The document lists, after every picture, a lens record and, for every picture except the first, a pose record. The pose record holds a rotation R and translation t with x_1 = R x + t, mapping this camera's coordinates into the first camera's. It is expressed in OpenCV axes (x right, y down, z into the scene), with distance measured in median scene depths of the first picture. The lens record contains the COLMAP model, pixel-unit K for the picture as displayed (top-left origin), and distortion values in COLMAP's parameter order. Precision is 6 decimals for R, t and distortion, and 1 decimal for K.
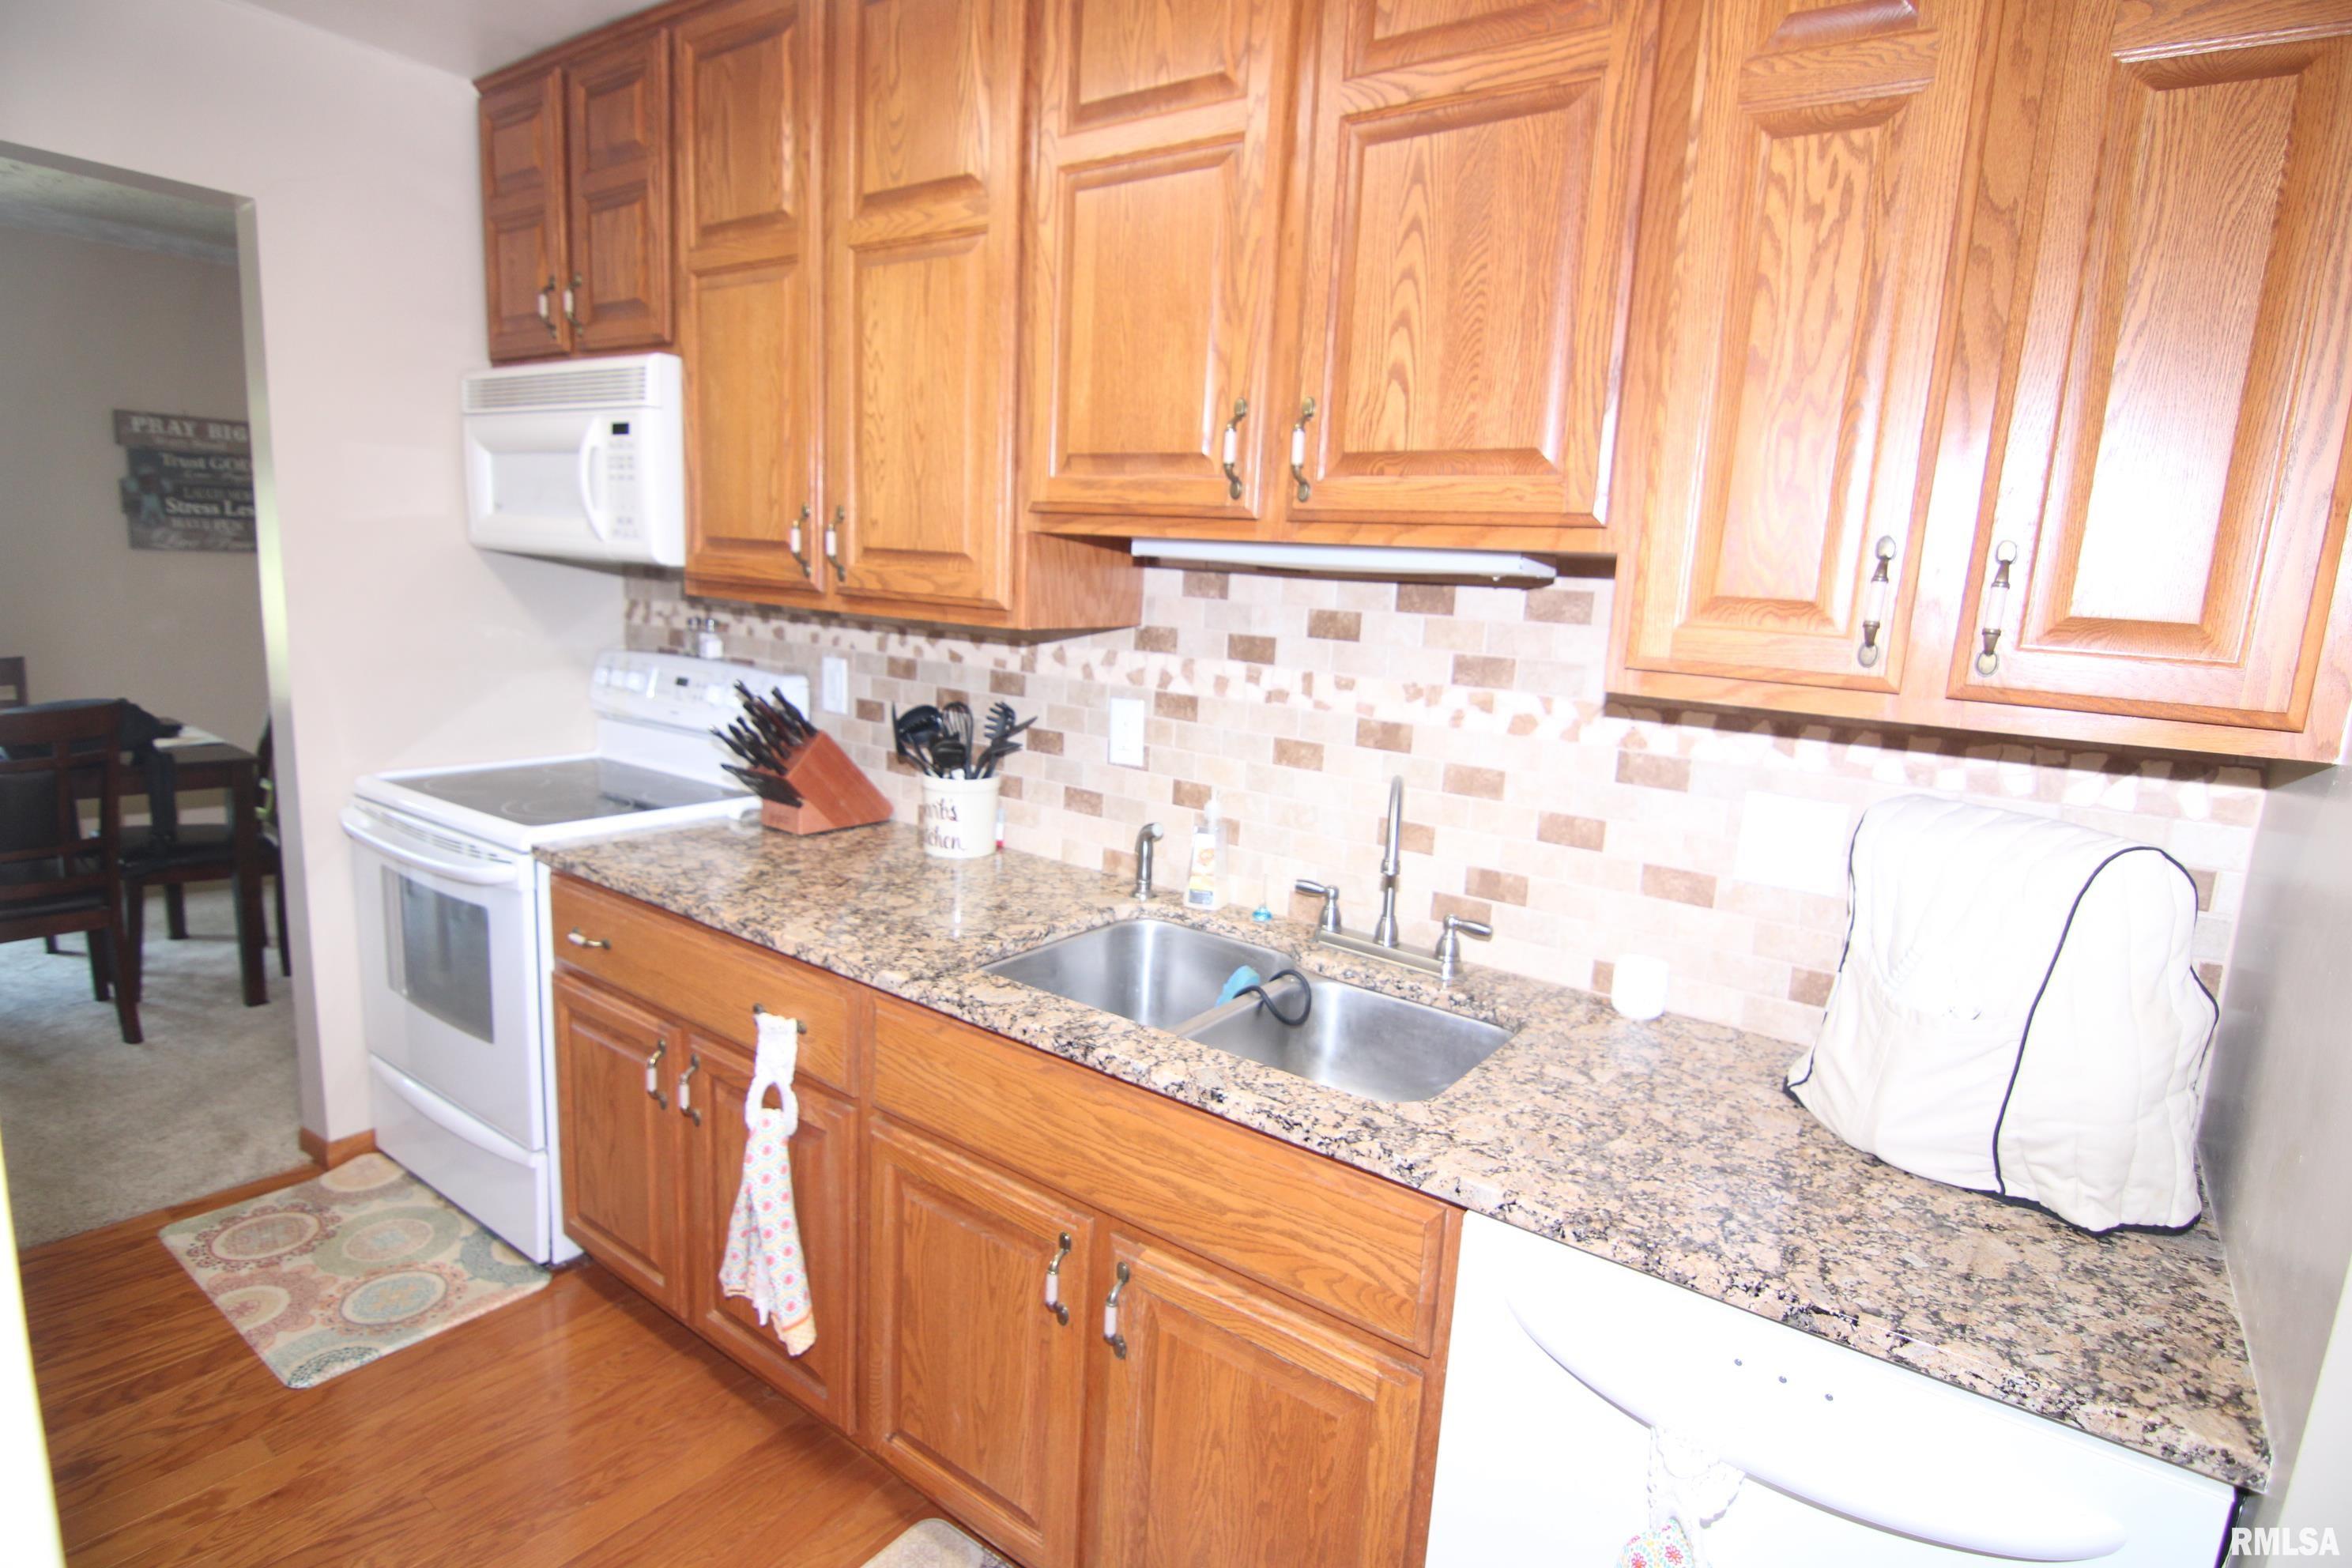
lens RADIAL K [[1228.8, 0, 1187.9], [0, 1228.8, 782.0], [0, 0, 1]] dist [-0.014941, -0.003344]
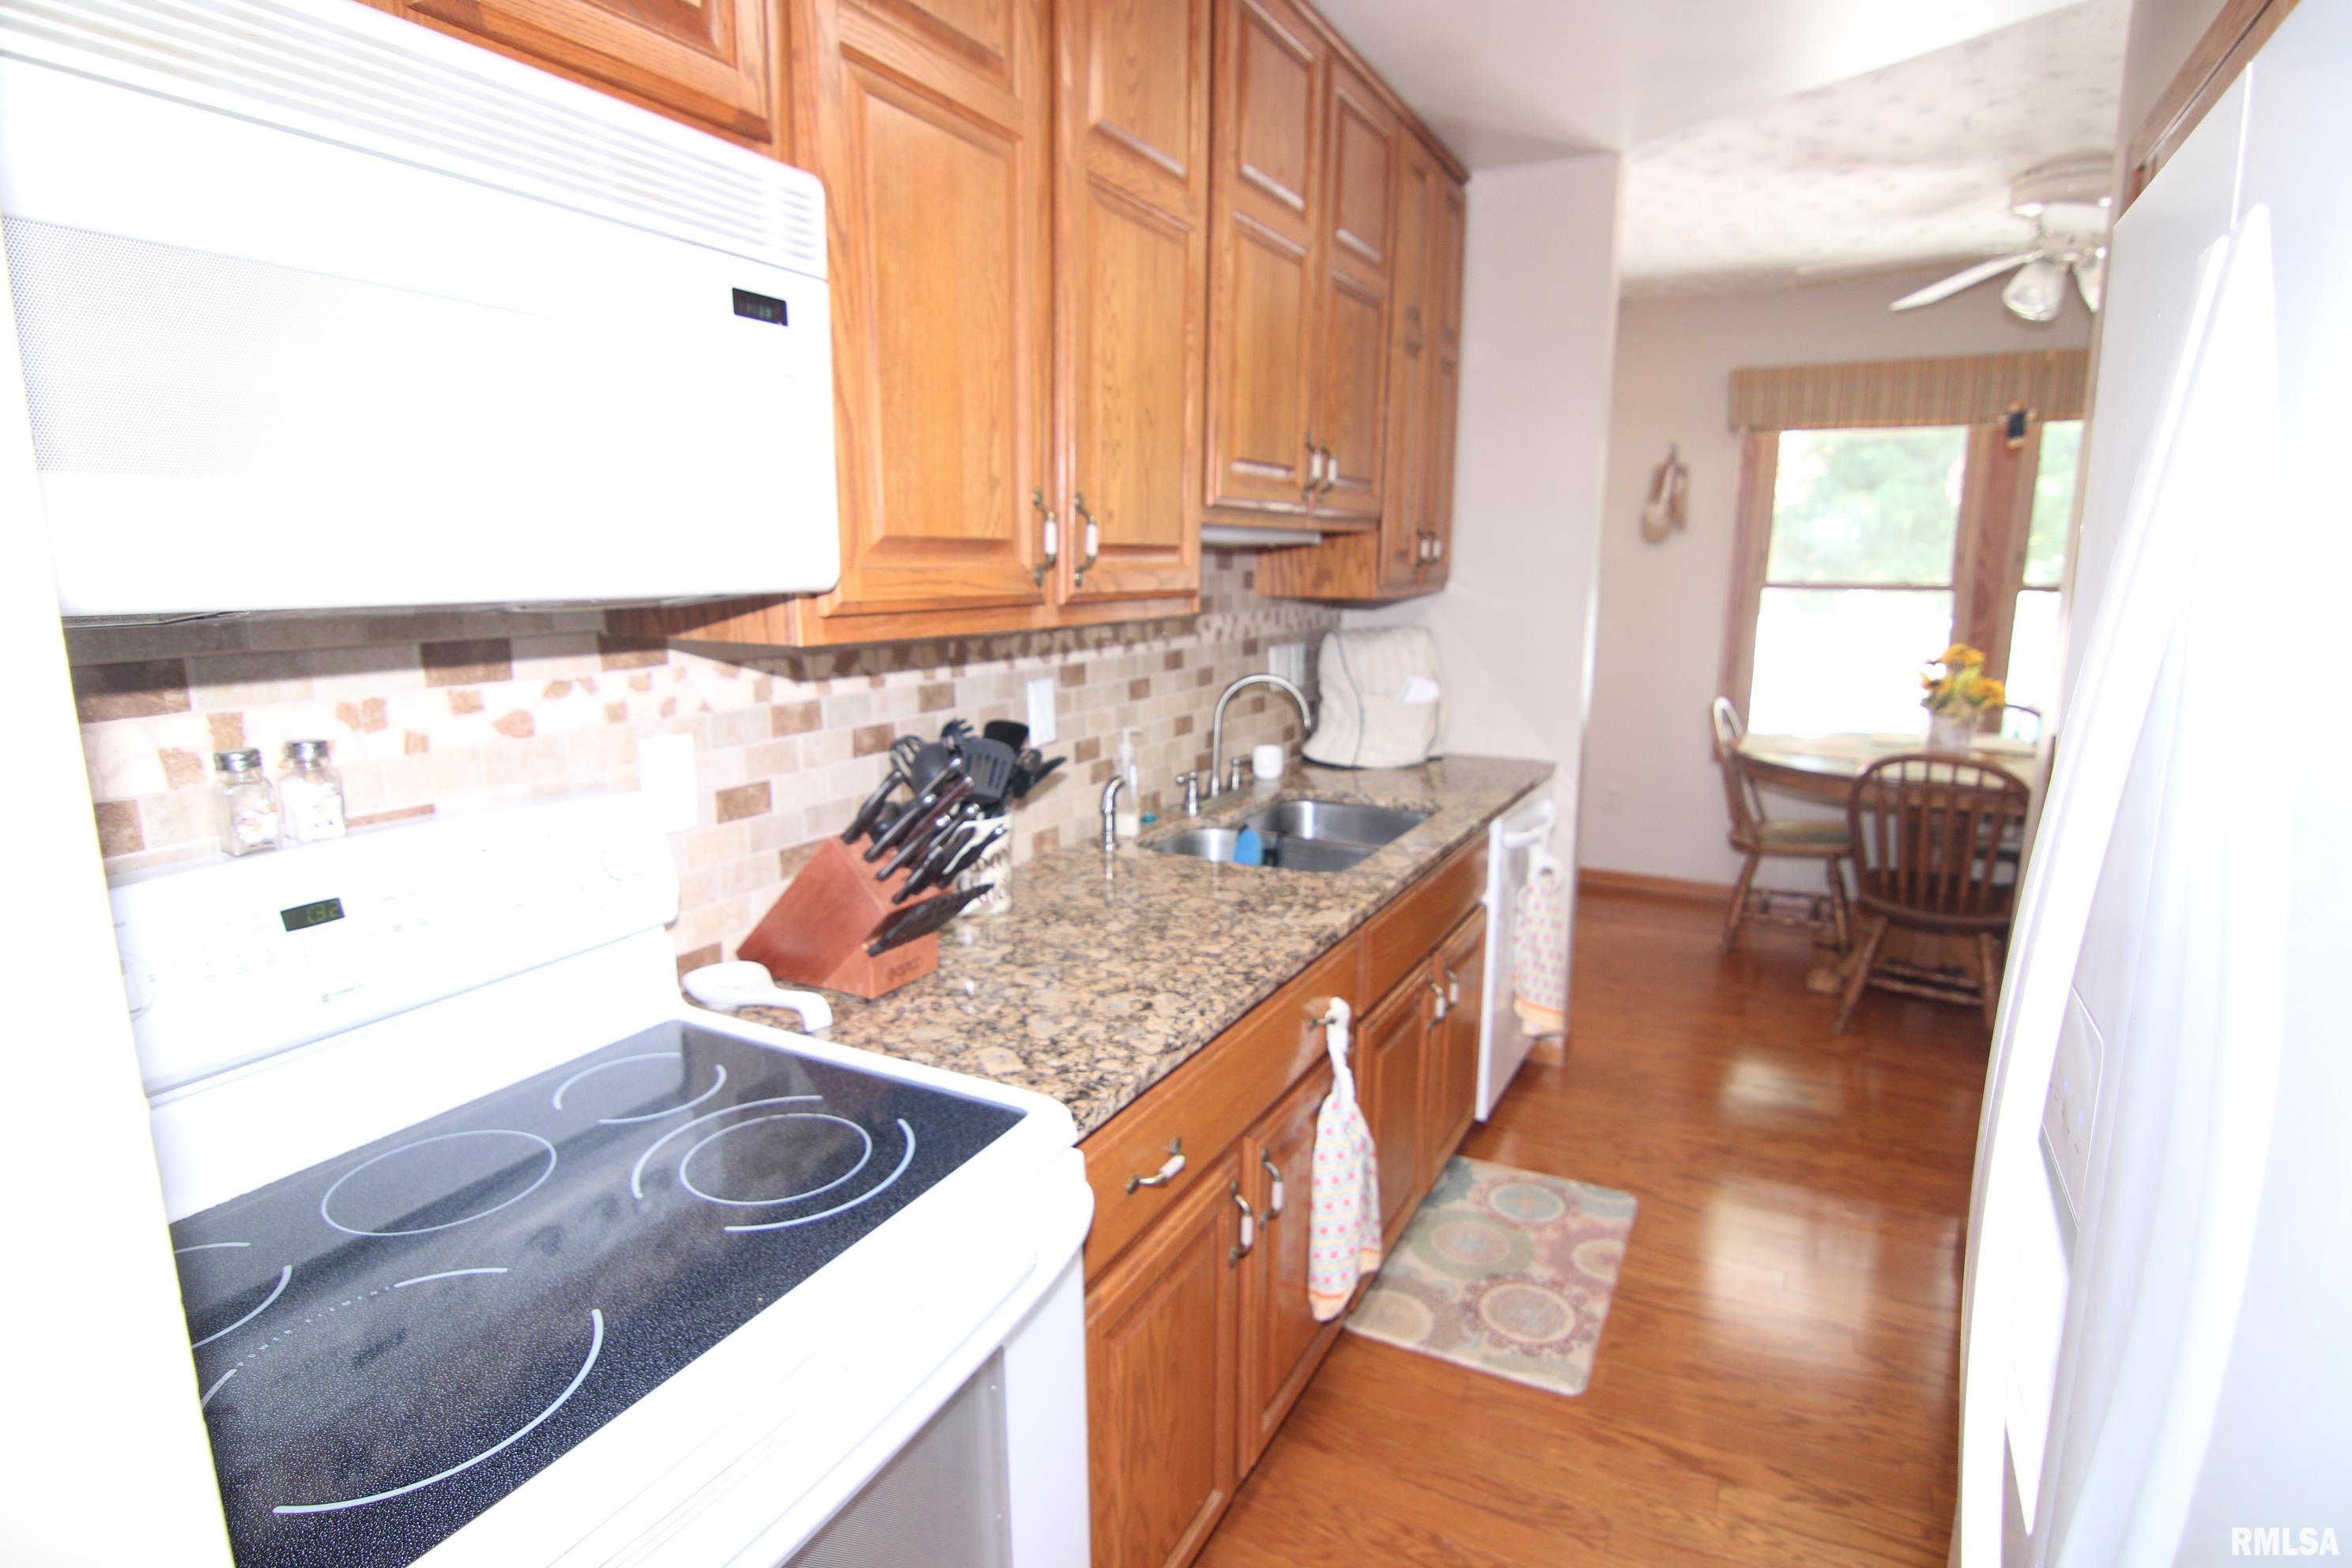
lens RADIAL K [[1228.8, 0, 1184.1], [0, 1228.8, 782.1], [0, 0, 1]] dist [-0.014941, -0.003344]
pose [[-0.165829, -0.238450, 0.956892, -1.069828], [0.151268, 0.952693, 0.263618, -0.237968], [-0.974484, 0.188463, -0.121914, 1.031268]]
